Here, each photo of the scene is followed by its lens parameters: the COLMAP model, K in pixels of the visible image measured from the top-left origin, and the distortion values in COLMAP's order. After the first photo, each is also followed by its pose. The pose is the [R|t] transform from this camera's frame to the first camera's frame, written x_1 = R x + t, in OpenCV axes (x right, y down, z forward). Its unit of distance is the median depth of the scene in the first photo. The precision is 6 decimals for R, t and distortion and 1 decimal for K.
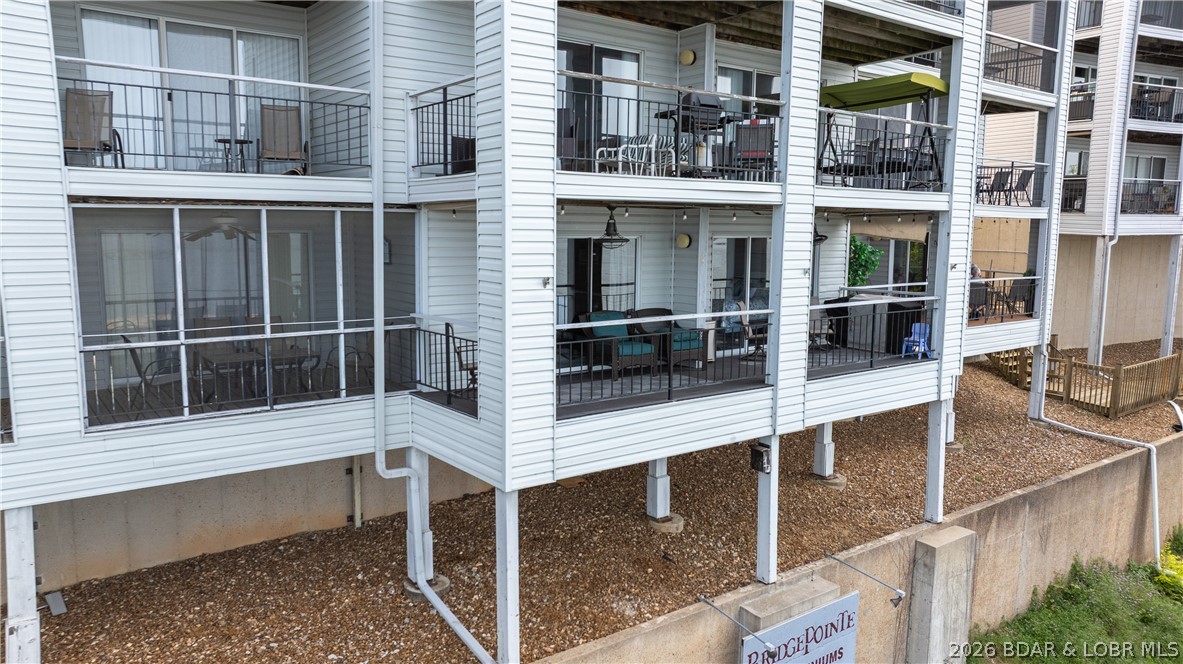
lens RADIAL K [[824.5, 0, 583.5], [0, 824.5, 335.1], [0, 0, 1]] dist [-0.017710, 0.017056]
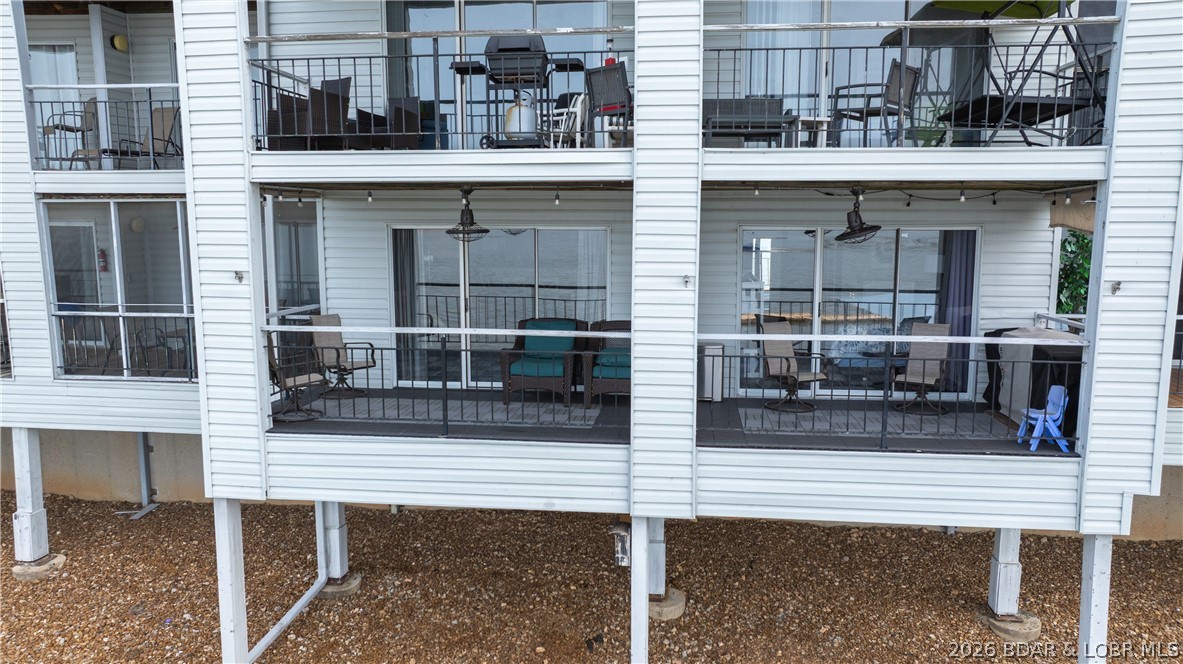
lens RADIAL K [[824.5, 0, 589.3], [0, 824.5, 325.7], [0, 0, 1]] dist [-0.017710, 0.017056]
pose [[0.740444, 0.082117, -0.667083, 0.661035], [-0.083403, 0.996063, 0.030039, -0.055263], [0.666923, 0.033394, 0.744378, 0.465826]]
